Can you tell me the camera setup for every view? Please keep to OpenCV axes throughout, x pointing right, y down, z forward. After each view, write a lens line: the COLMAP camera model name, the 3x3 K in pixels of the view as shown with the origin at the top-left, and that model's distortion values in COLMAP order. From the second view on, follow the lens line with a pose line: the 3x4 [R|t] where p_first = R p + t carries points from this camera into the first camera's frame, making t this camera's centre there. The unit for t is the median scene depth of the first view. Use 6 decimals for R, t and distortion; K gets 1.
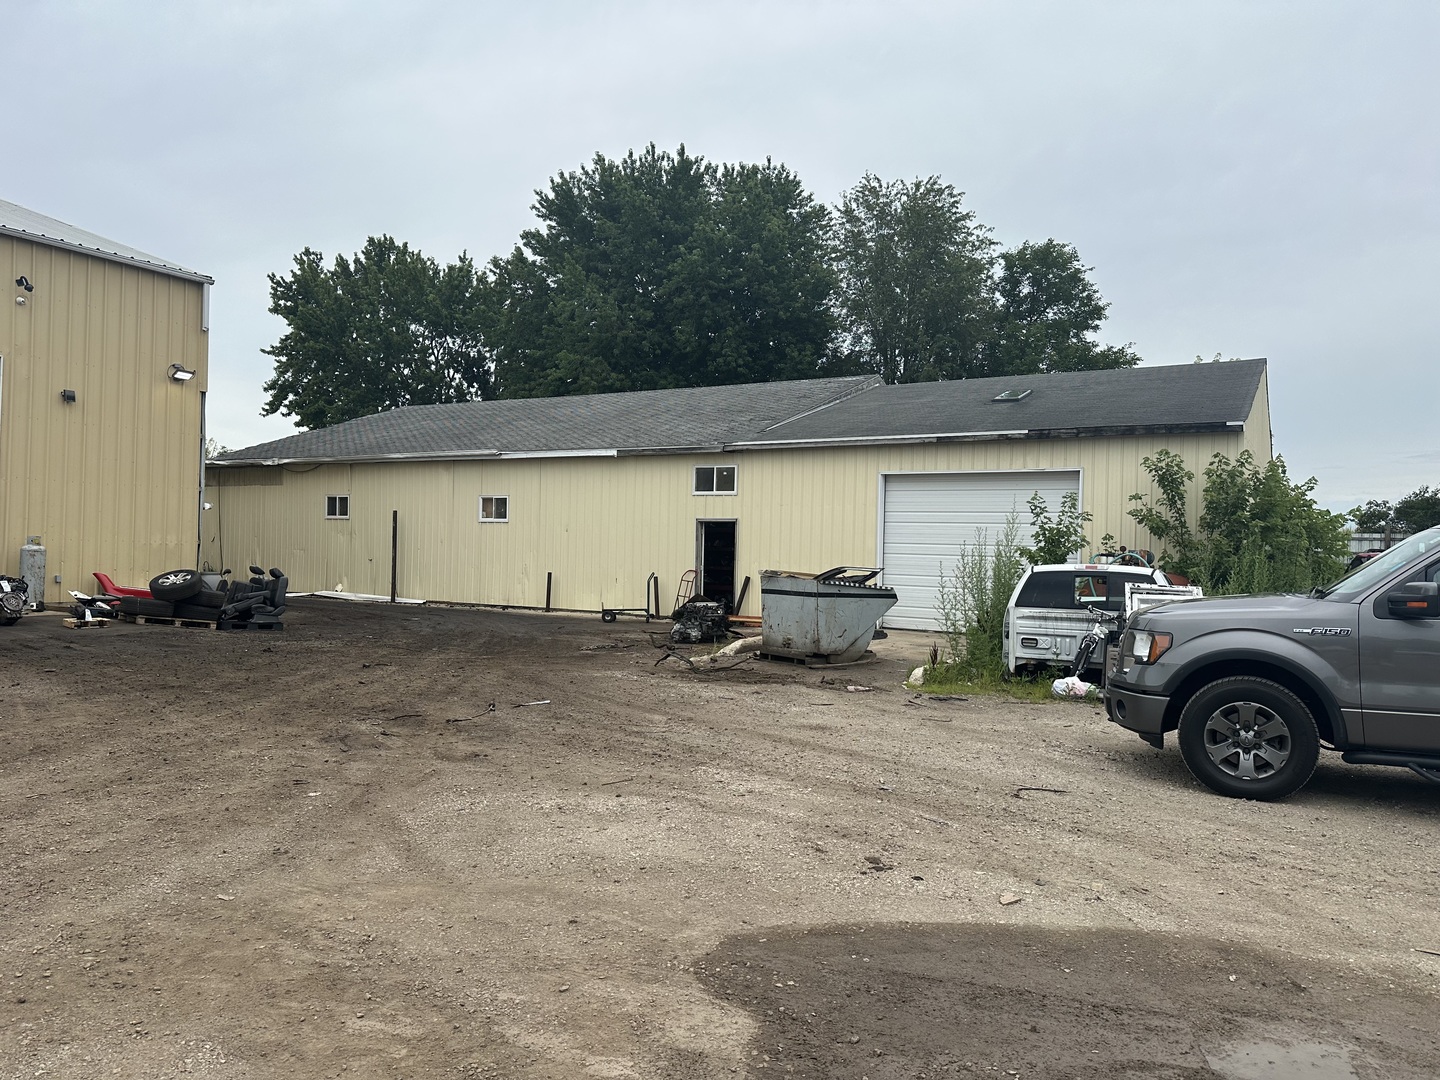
lens RADIAL K [[1010.7, 0, 719.5], [0, 1010.7, 540.7], [0, 0, 1]] dist [0.022925, -0.024322]
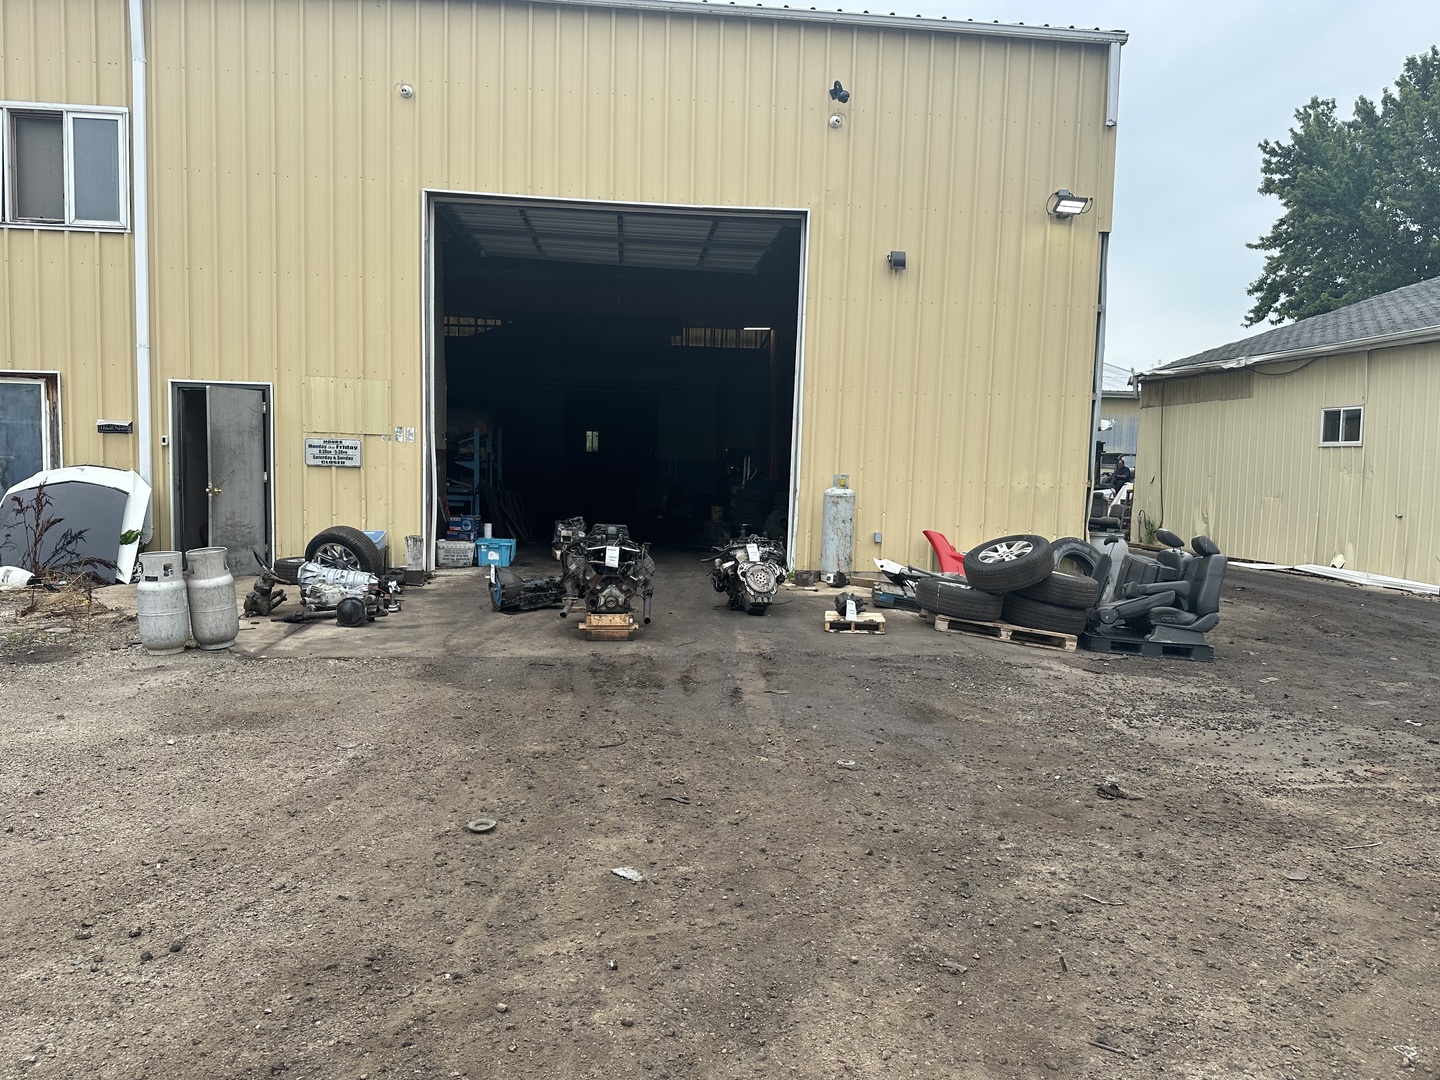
lens RADIAL K [[1010.7, 0, 714.2], [0, 1010.7, 539.0], [0, 0, 1]] dist [0.022925, -0.024322]
pose [[0.611757, 0.051896, -0.789342, -0.125289], [-0.007583, 0.998185, 0.059750, -0.000350], [0.791010, -0.030567, 0.611040, 0.334564]]
